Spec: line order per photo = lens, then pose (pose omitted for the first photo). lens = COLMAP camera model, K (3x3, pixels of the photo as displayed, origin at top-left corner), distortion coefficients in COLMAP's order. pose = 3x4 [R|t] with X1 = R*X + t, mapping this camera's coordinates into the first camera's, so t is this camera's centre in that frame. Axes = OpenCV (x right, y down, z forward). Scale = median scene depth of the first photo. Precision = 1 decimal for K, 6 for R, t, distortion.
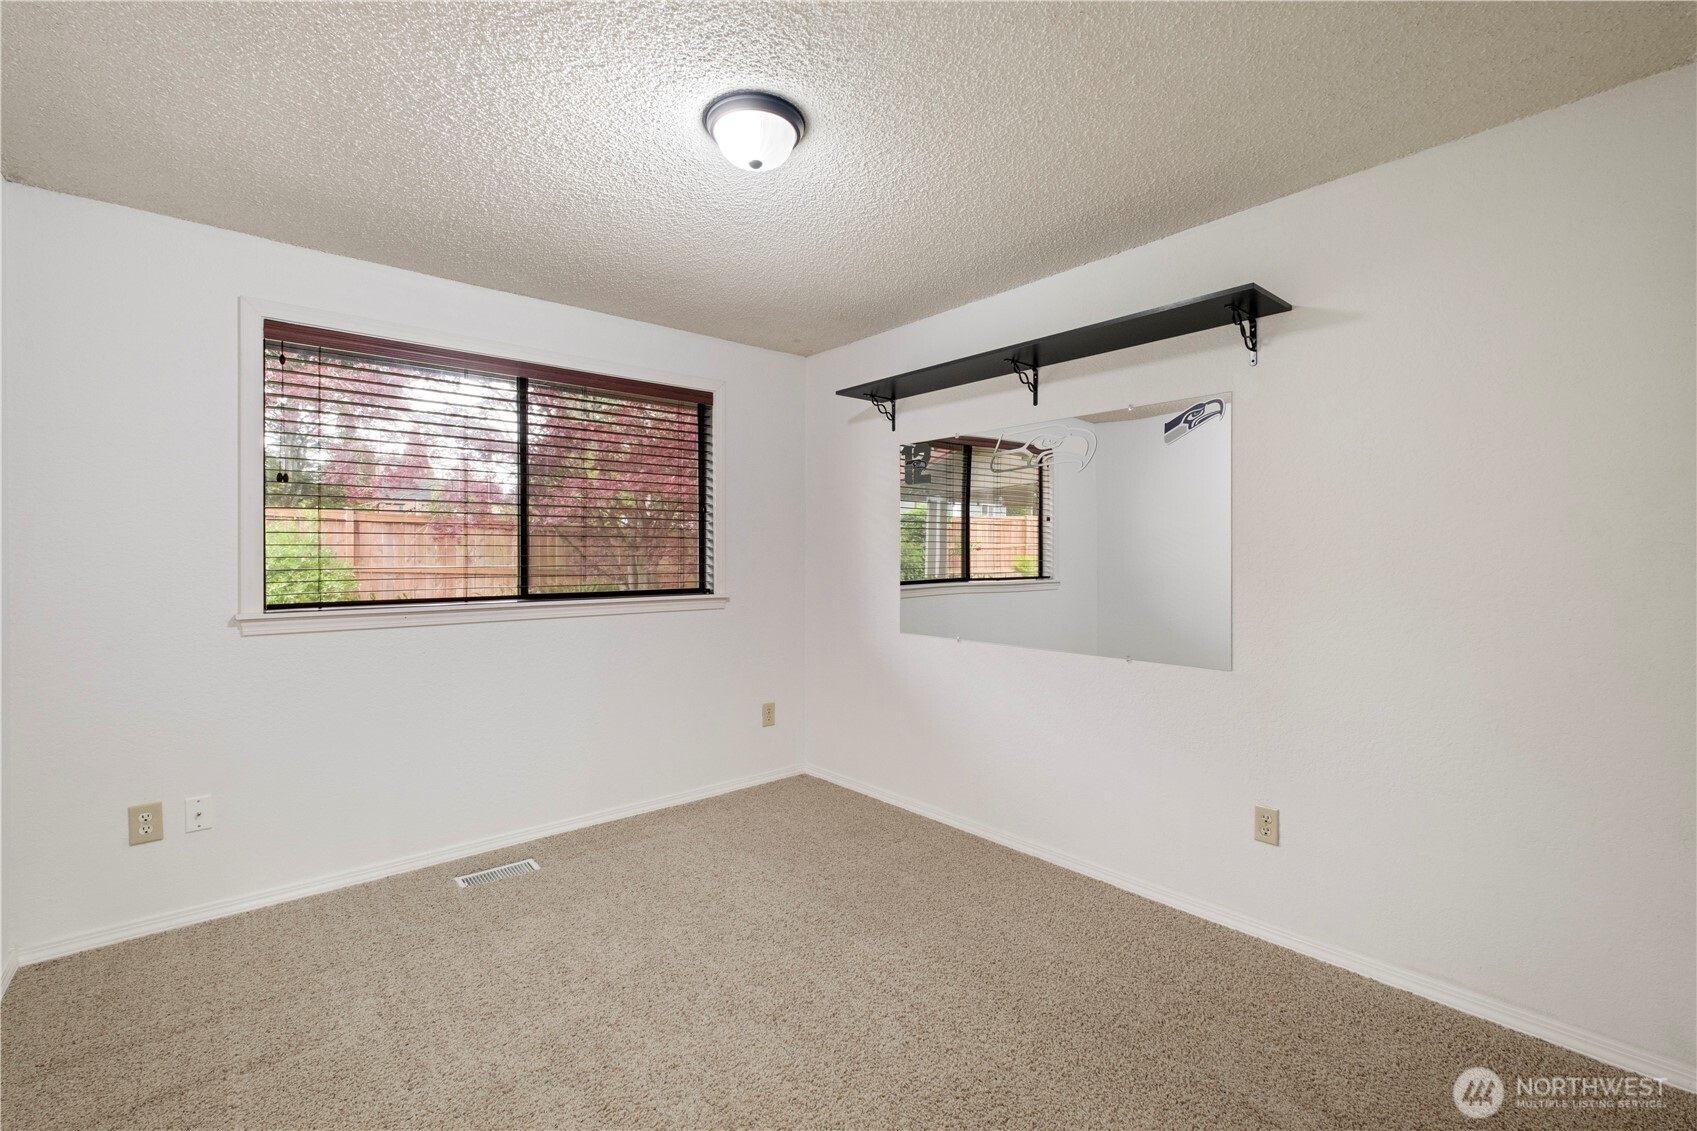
lens RADIAL K [[739.2, 0, 846.8], [0, 739.2, 554.9], [0, 0, 1]] dist [0.003099, -0.004309]
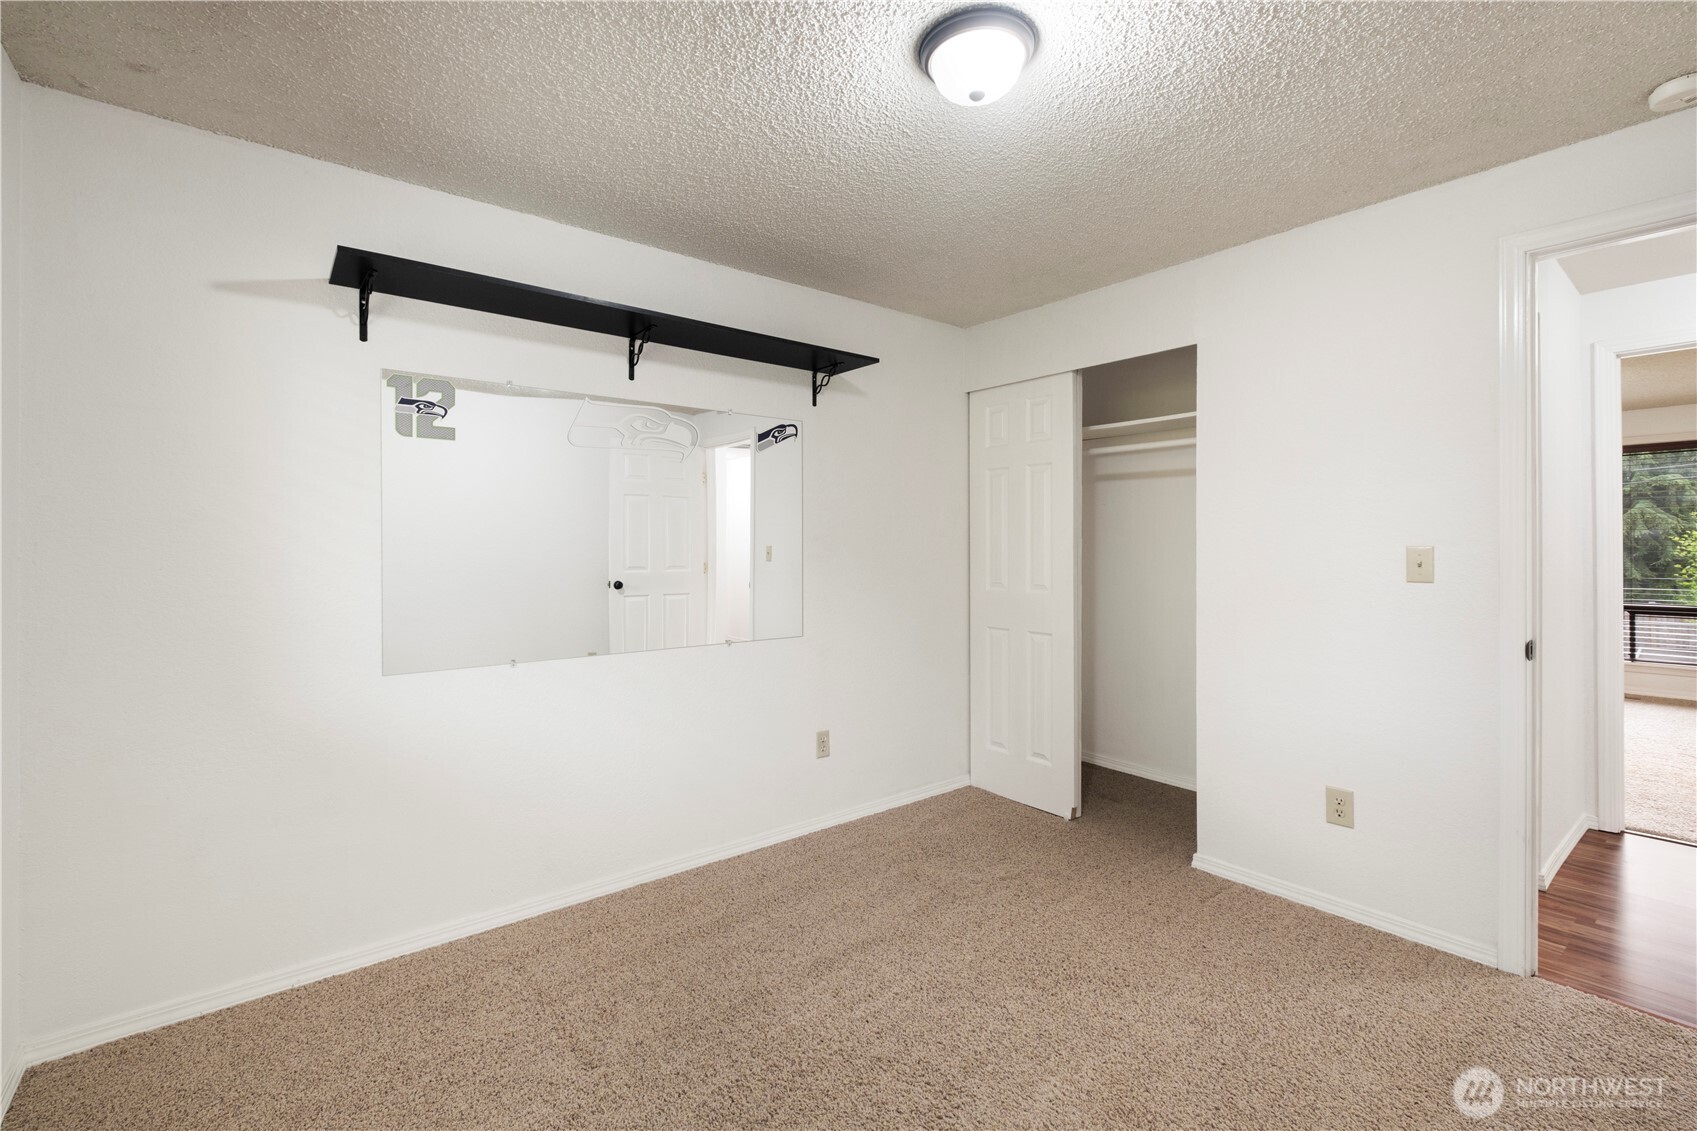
lens RADIAL K [[739.2, 0, 846.8], [0, 739.2, 554.9], [0, 0, 1]] dist [0.003099, -0.004309]
pose [[0.036044, -0.010422, 0.999296, -0.721744], [0.002528, 0.999943, 0.010338, -0.000195], [-0.999347, 0.002154, 0.036068, 0.822243]]
